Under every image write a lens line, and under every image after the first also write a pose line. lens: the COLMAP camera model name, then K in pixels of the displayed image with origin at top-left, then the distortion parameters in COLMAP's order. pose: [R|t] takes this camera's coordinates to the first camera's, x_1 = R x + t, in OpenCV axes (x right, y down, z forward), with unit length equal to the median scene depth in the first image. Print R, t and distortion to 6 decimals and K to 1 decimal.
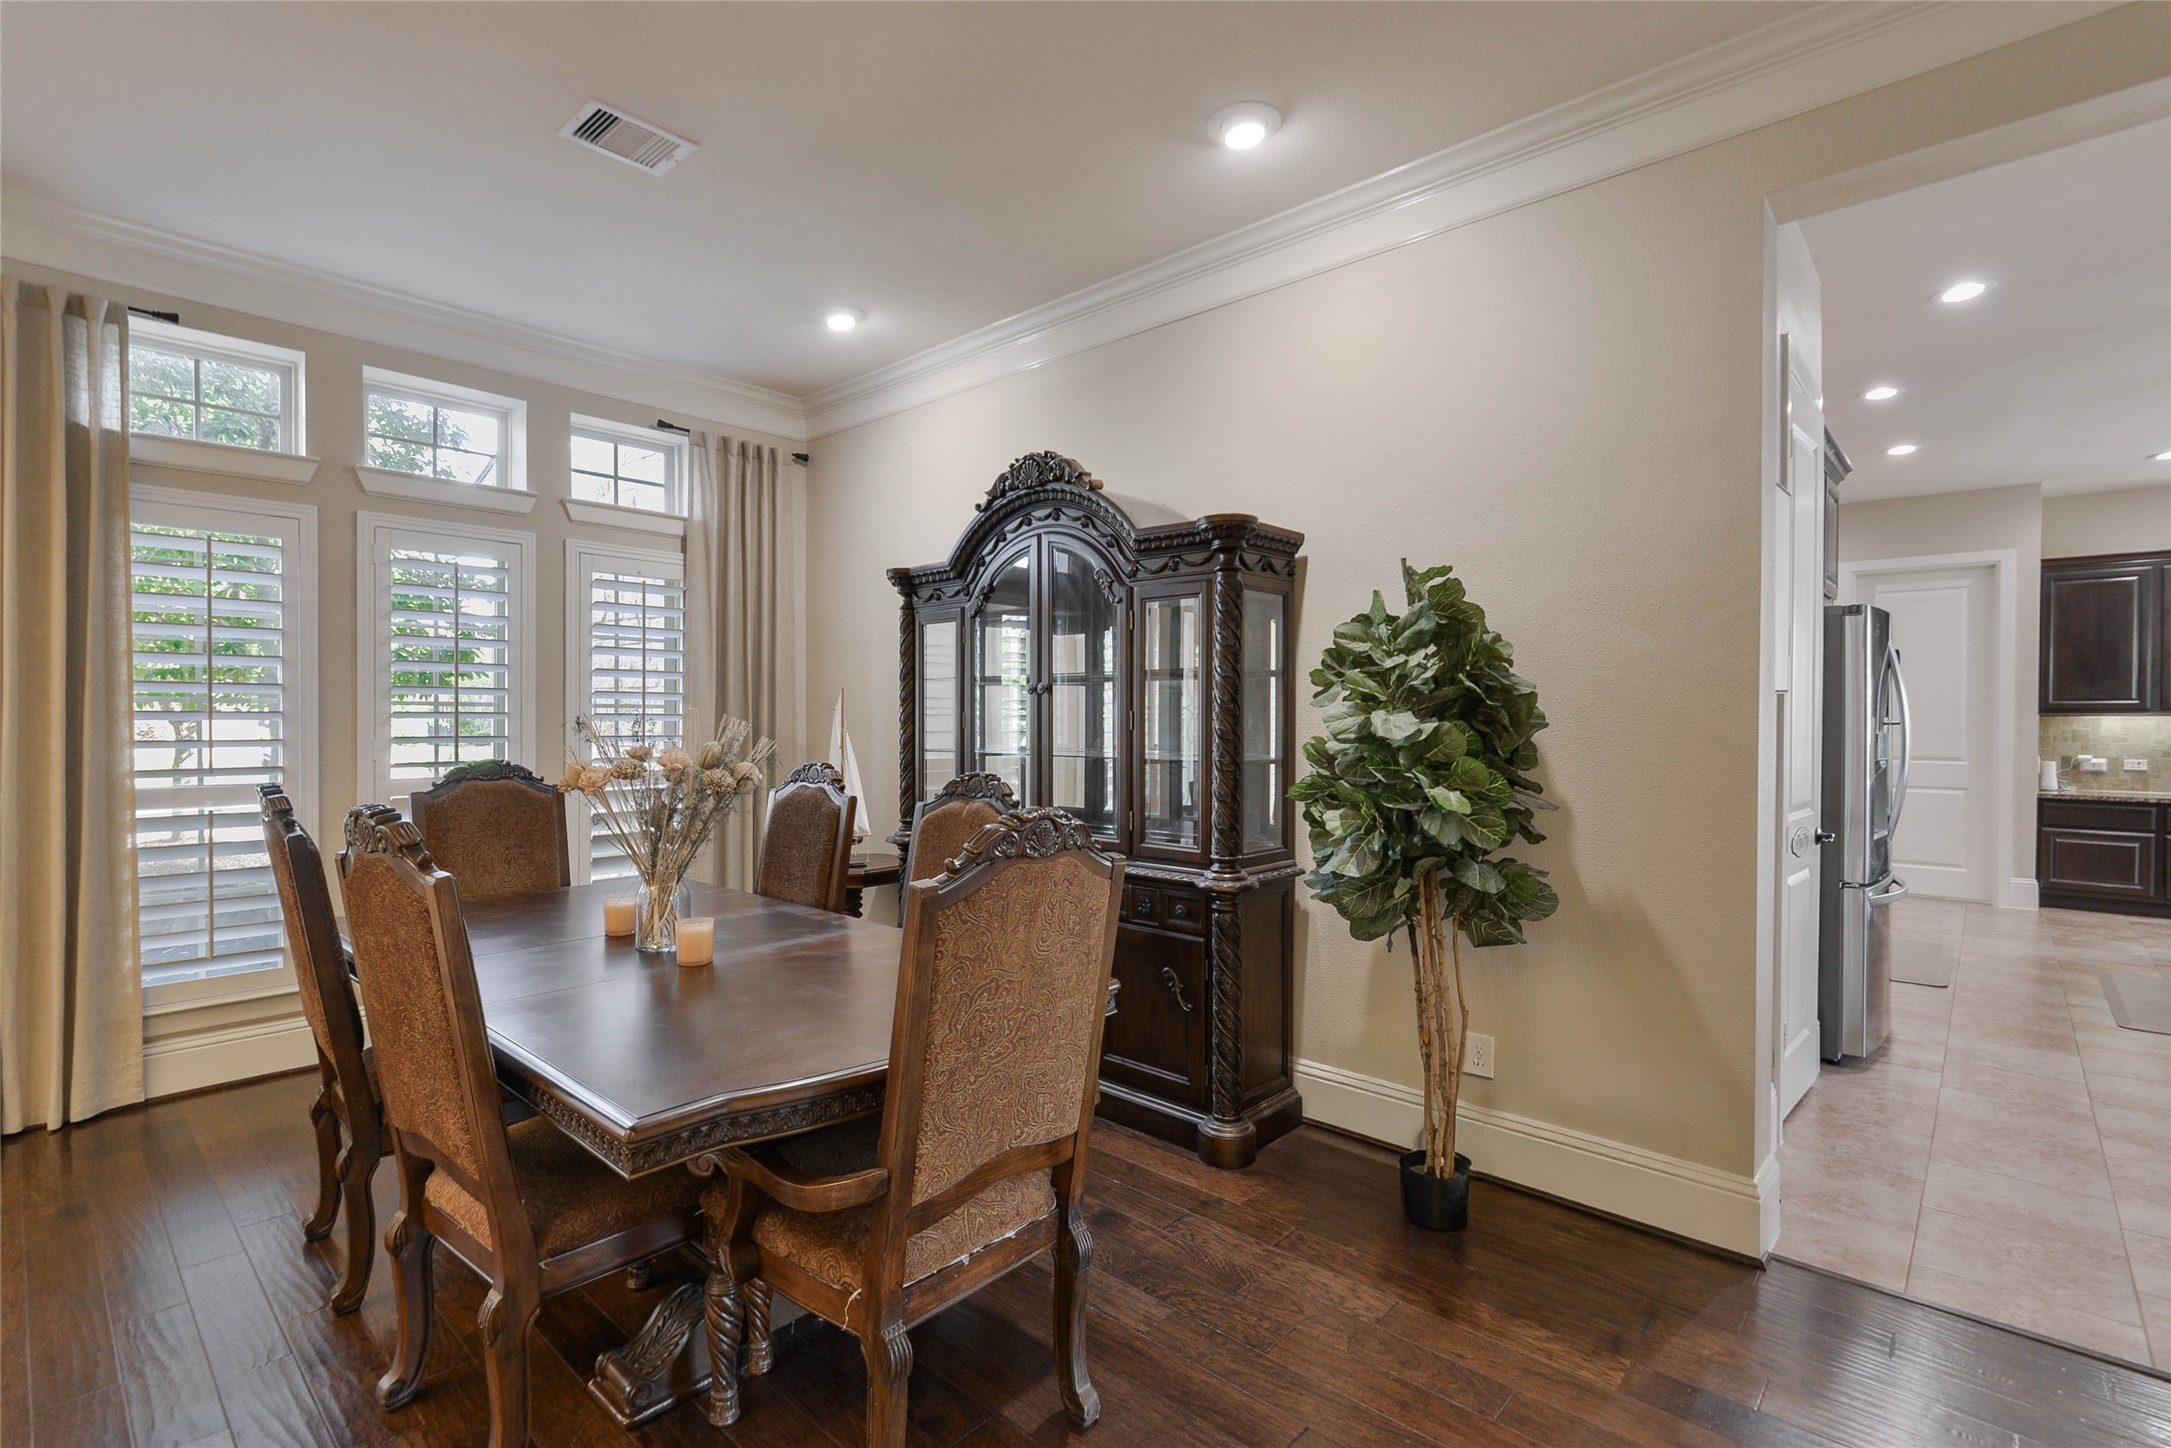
lens RADIAL K [[997.4, 0, 1075.5], [0, 997.4, 726.4], [0, 0, 1]] dist [0.001250, -0.002859]
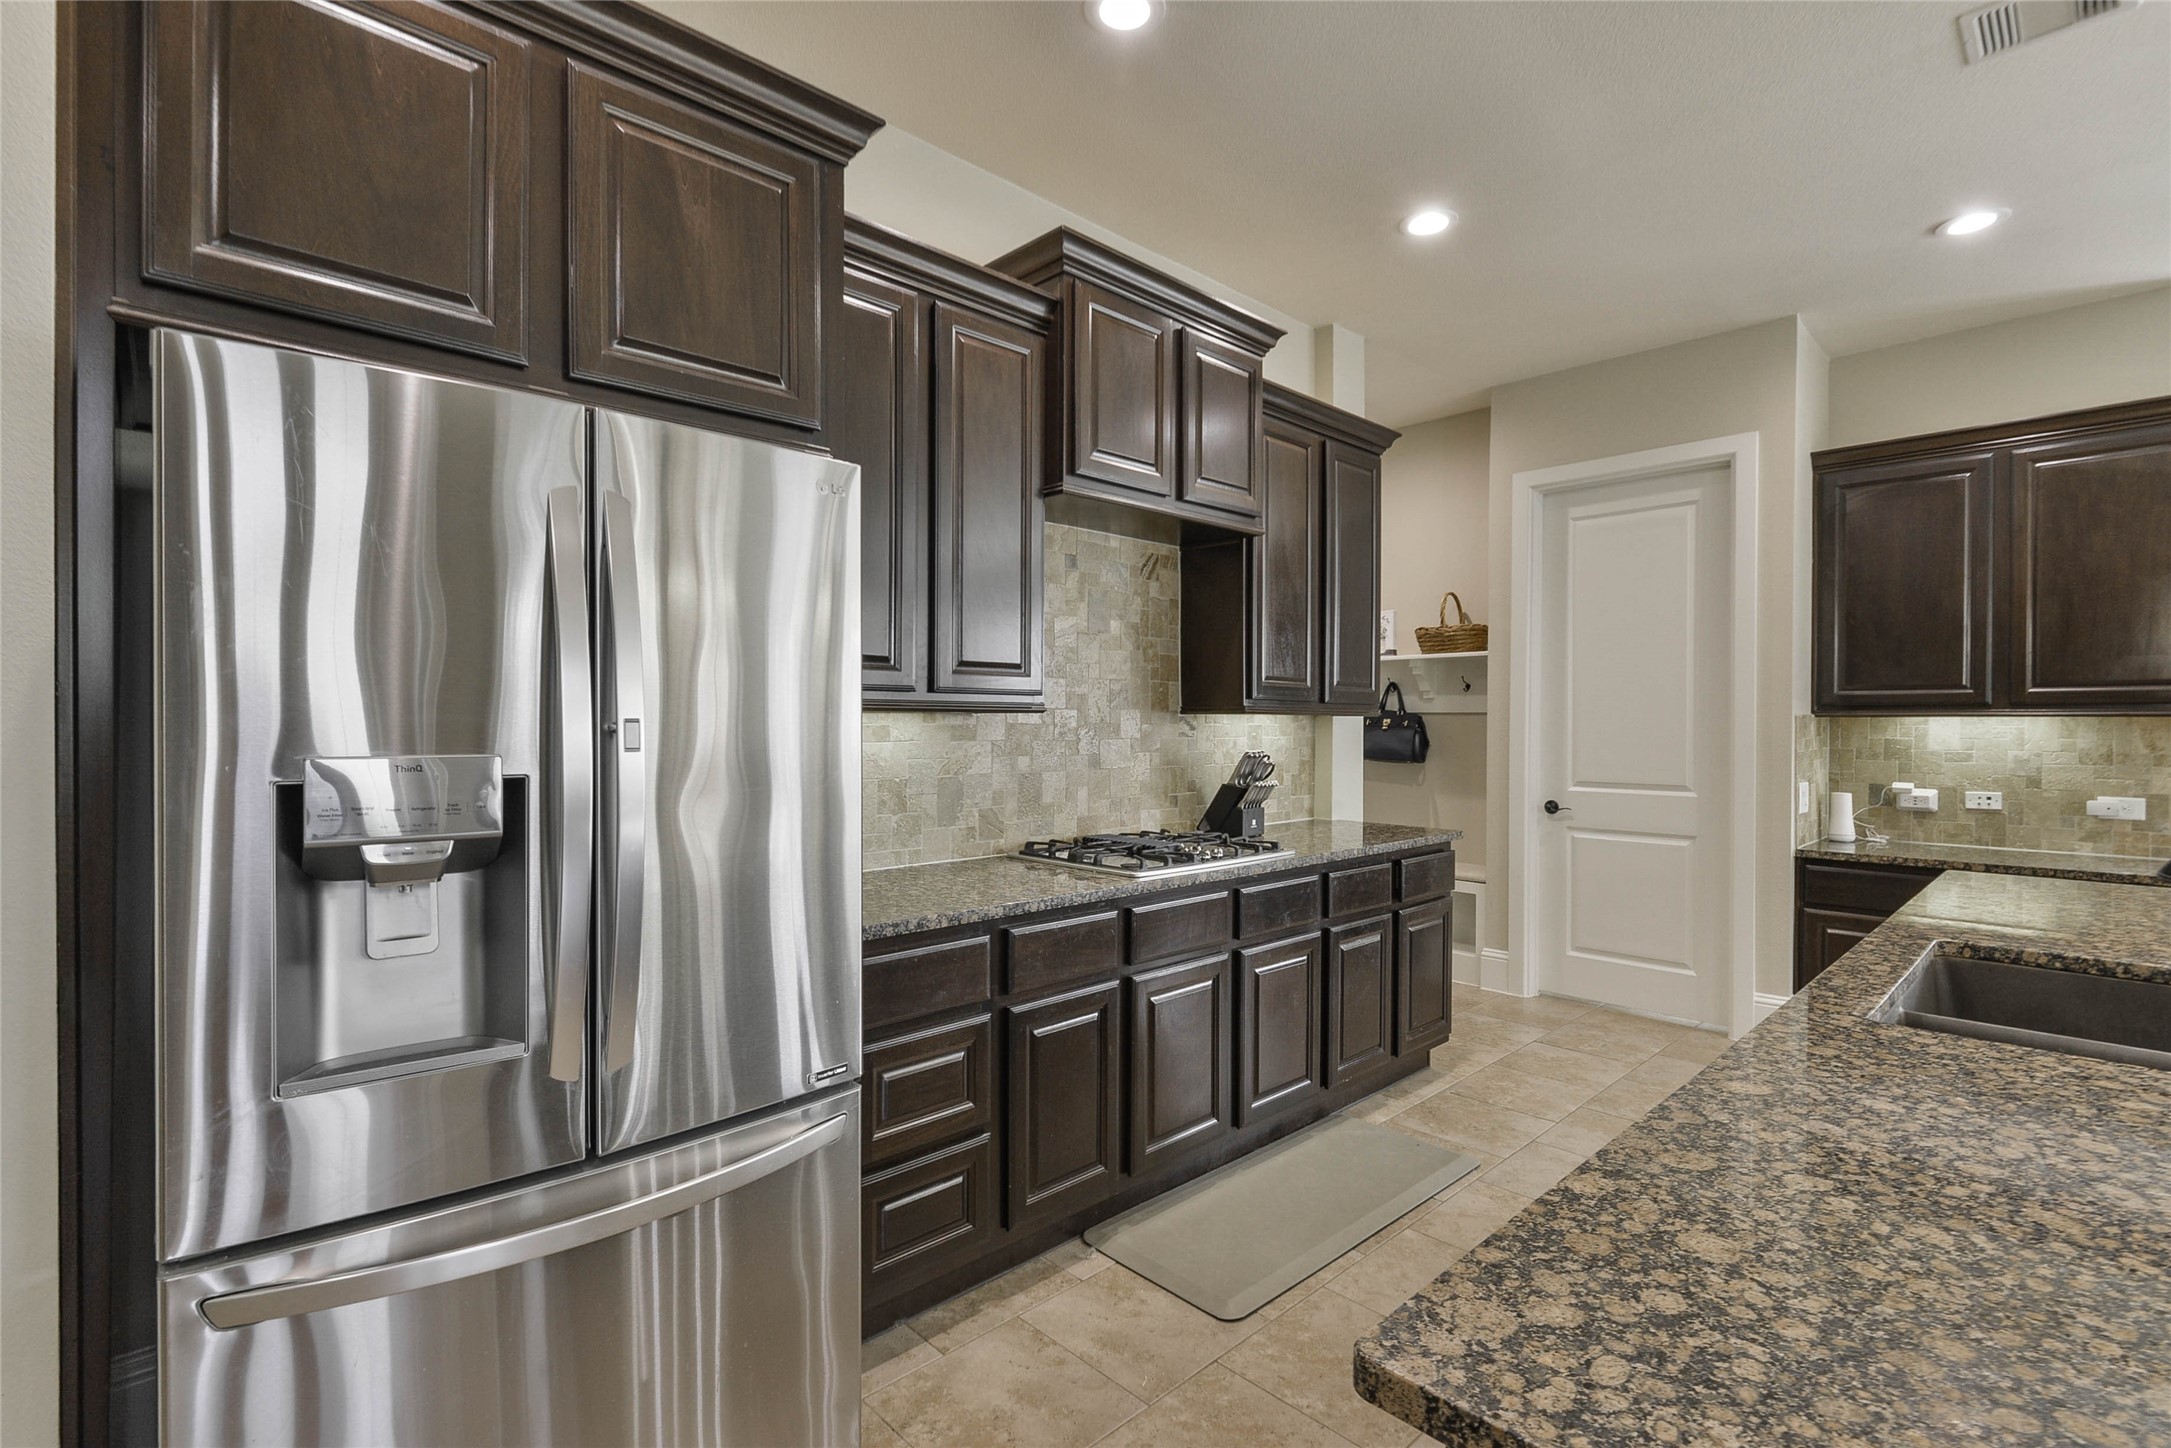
lens RADIAL K [[997.4, 0, 1075.5], [0, 997.4, 726.4], [0, 0, 1]] dist [0.001250, -0.002859]
pose [[0.997753, 0.001163, -0.066989, 0.572394], [-0.001738, 0.999962, -0.008531, 0.001325], [0.066976, 0.008629, 0.997717, 0.381813]]
